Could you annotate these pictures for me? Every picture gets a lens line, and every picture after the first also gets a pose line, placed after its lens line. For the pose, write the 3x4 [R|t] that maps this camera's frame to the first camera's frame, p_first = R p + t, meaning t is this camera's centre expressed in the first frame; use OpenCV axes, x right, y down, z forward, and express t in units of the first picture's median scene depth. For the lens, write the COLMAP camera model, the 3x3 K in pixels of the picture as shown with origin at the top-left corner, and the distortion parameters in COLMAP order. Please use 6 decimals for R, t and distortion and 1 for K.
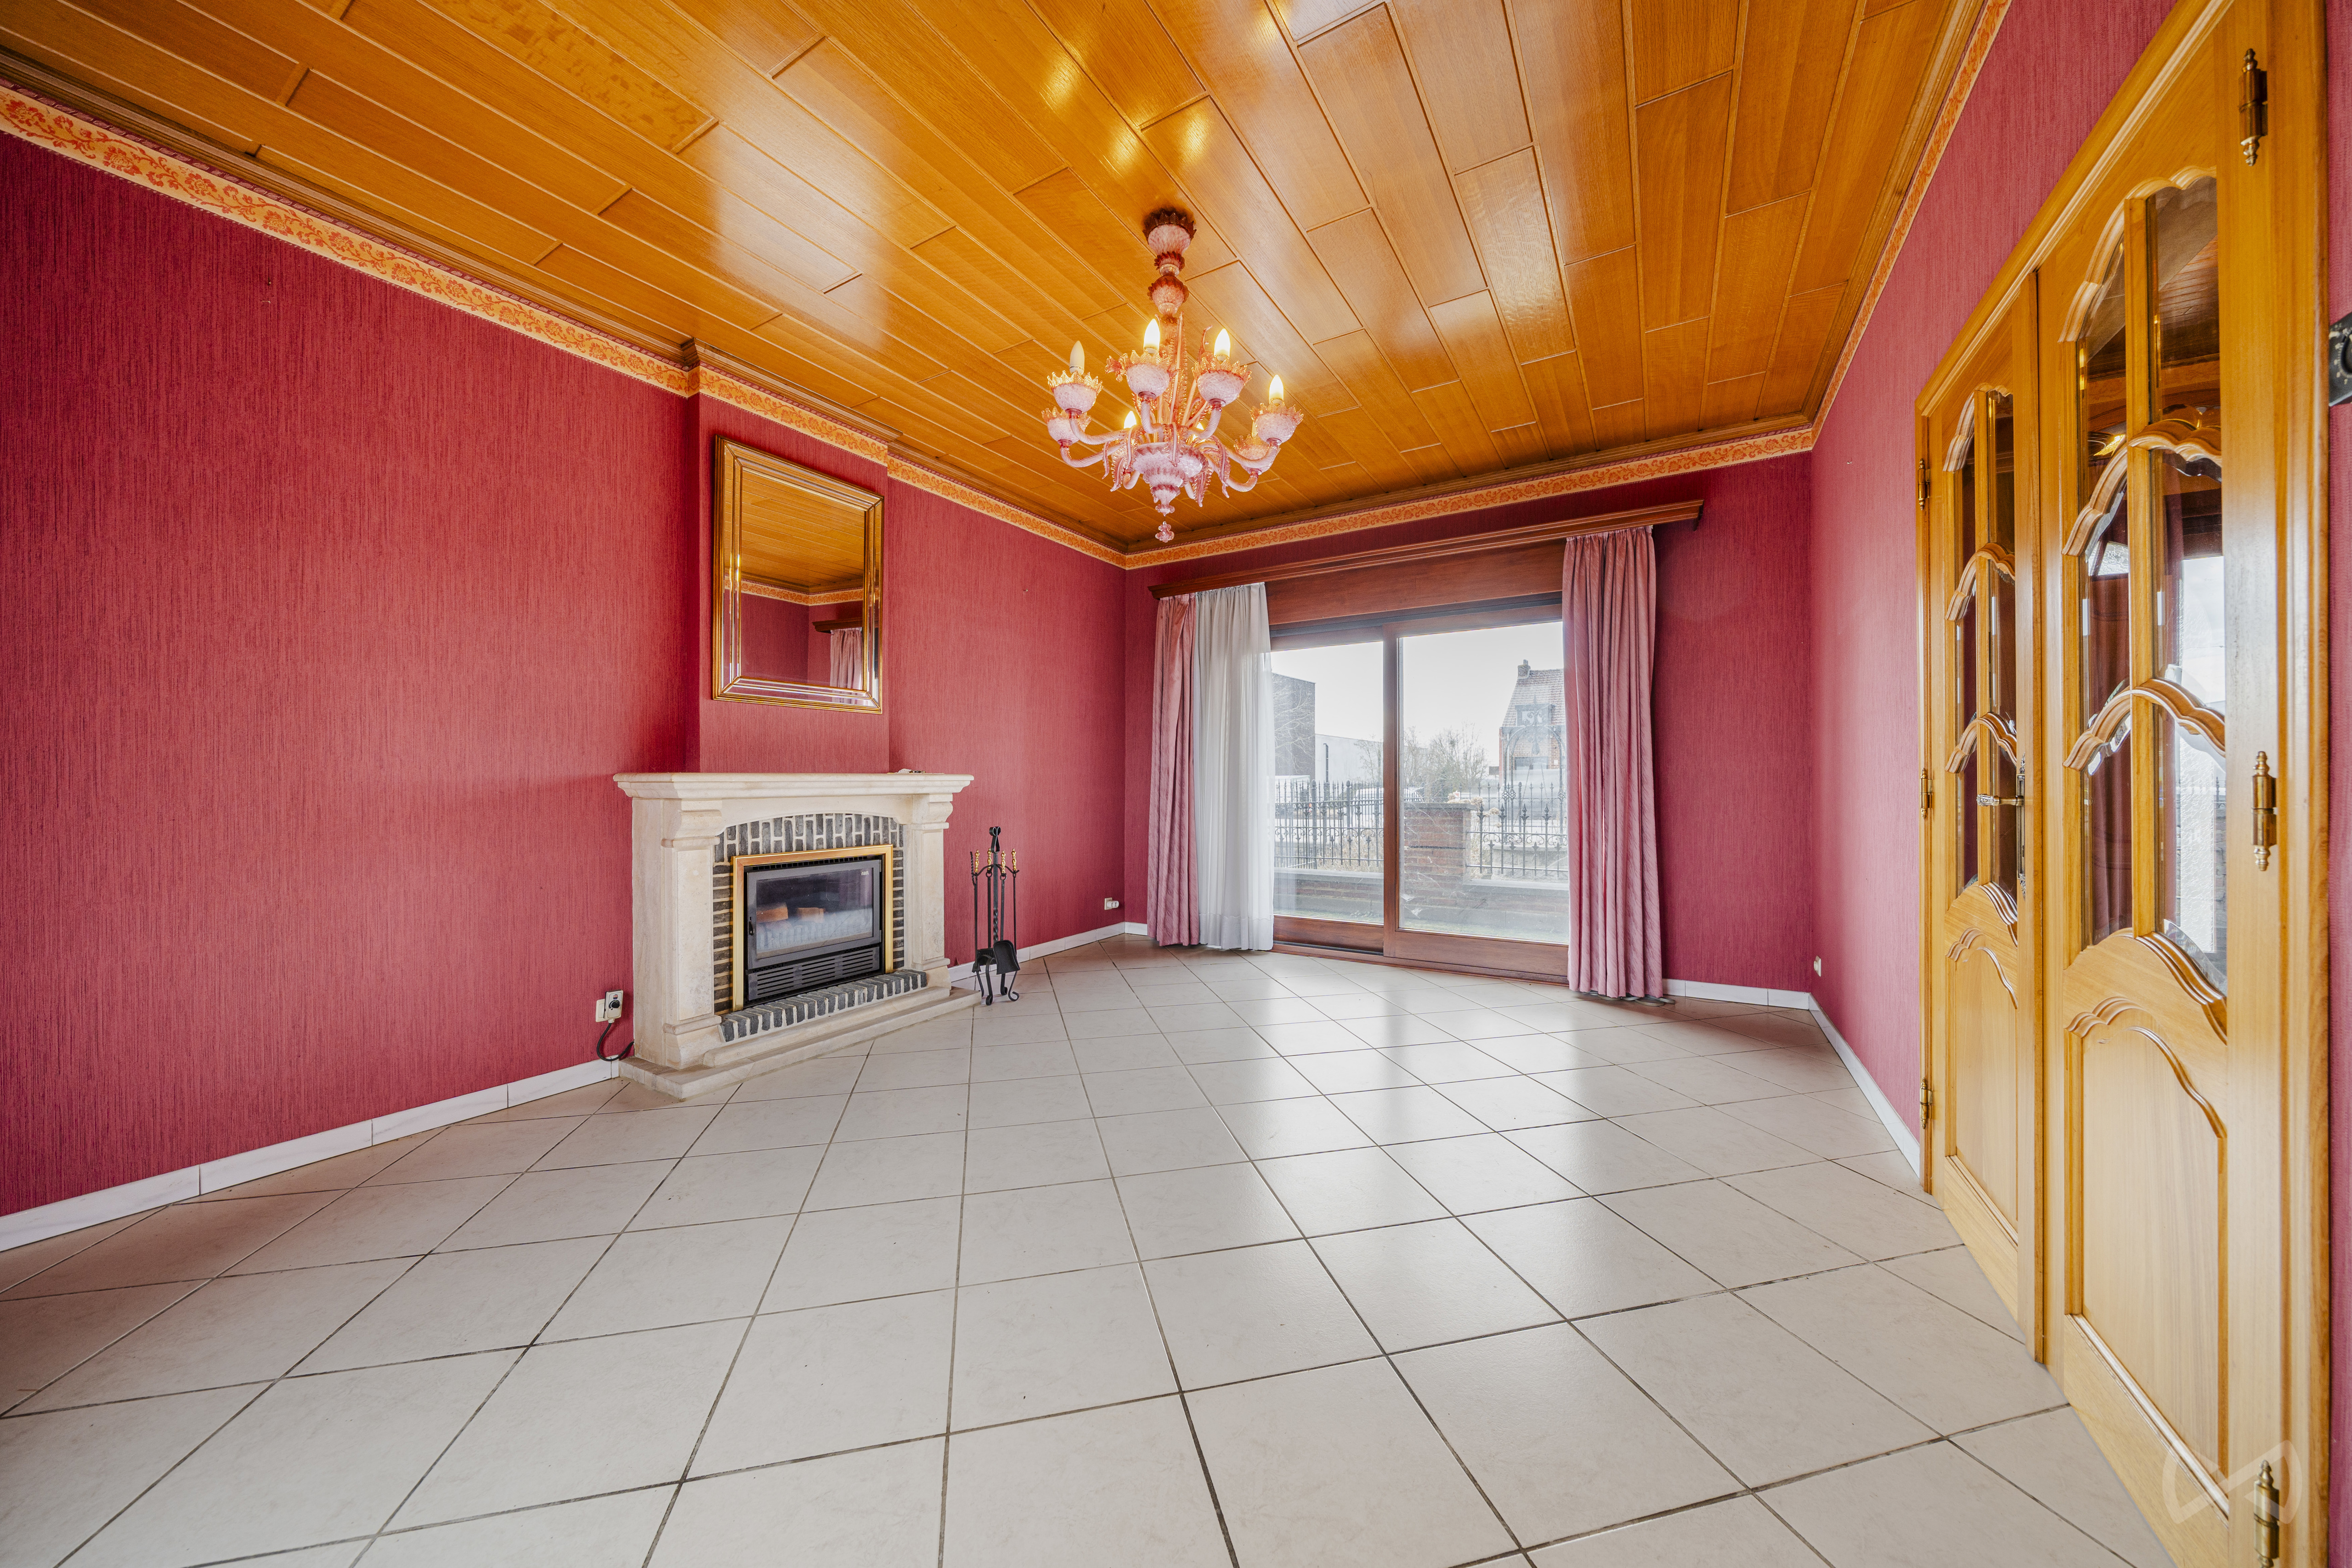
lens RADIAL K [[805.9, 0, 1175.0], [0, 805.9, 783.5], [0, 0, 1]] dist [-0.002924, -0.000163]
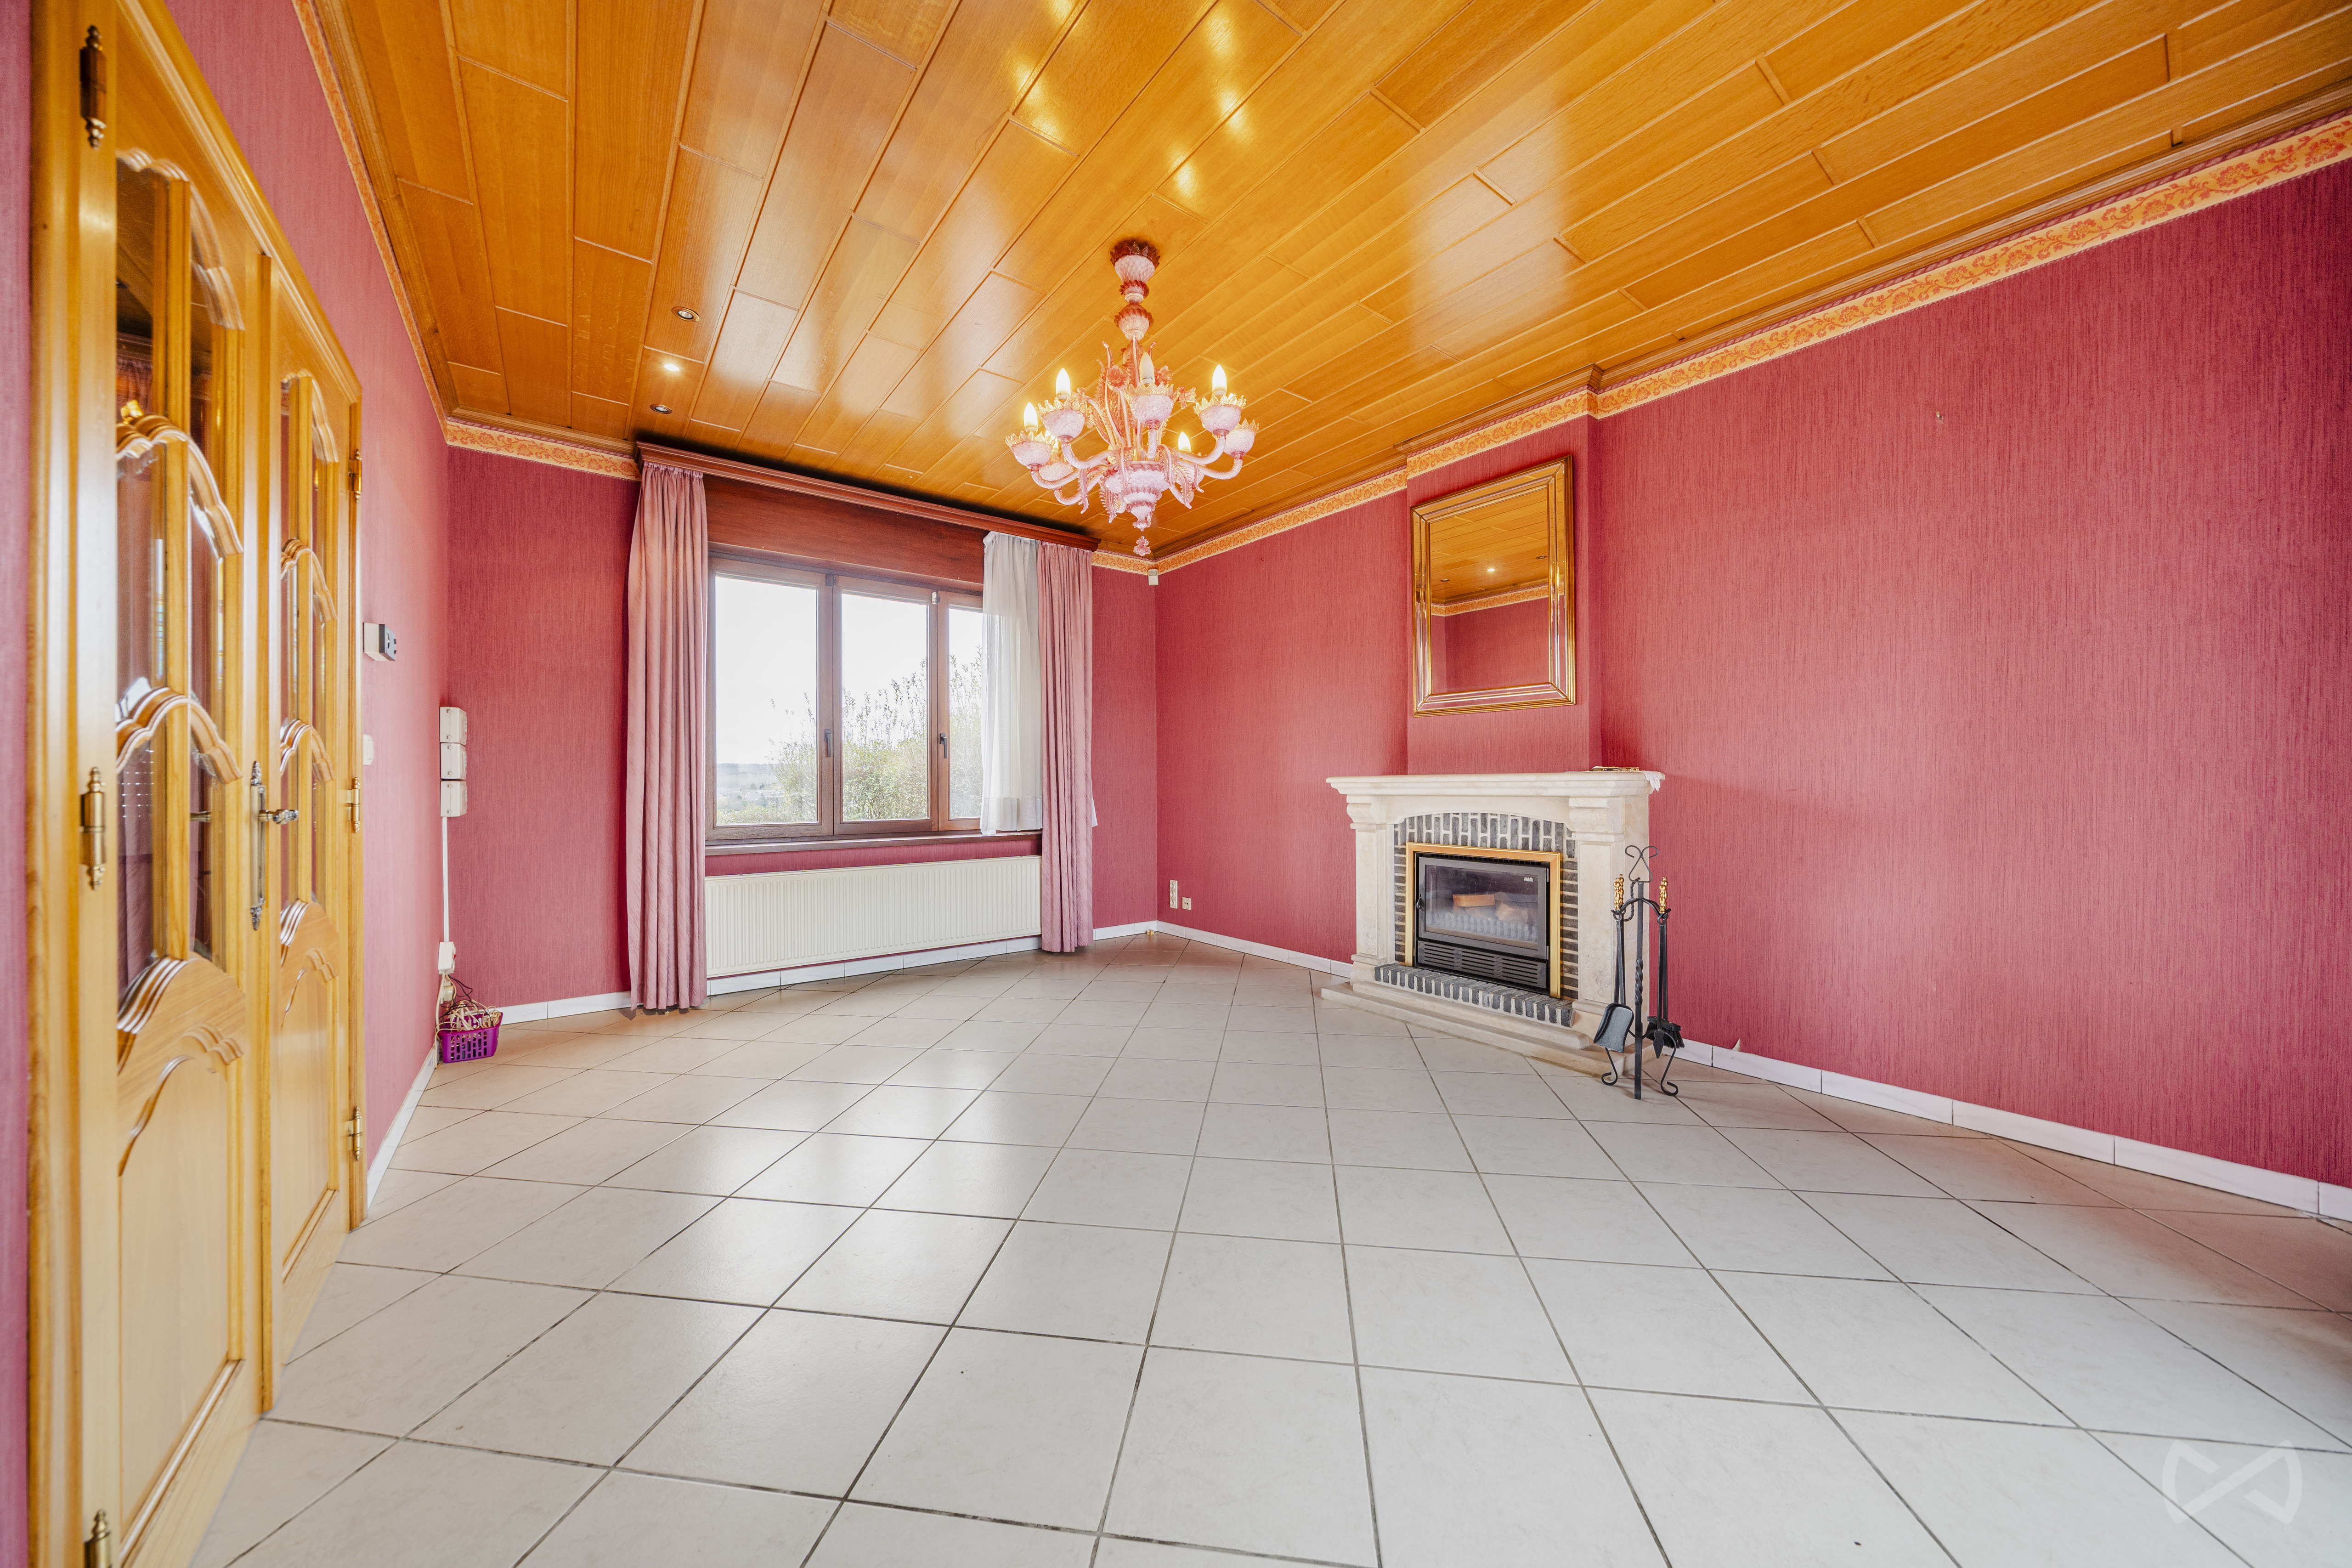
lens RADIAL K [[805.9, 0, 1176.5], [0, 805.9, 782.7], [0, 0, 1]] dist [-0.002924, -0.000163]
pose [[-0.361457, 0.008342, -0.932351, 0.680353], [0.003904, 0.999965, 0.007433, -0.010788], [0.932381, -0.000953, -0.361477, 1.020212]]
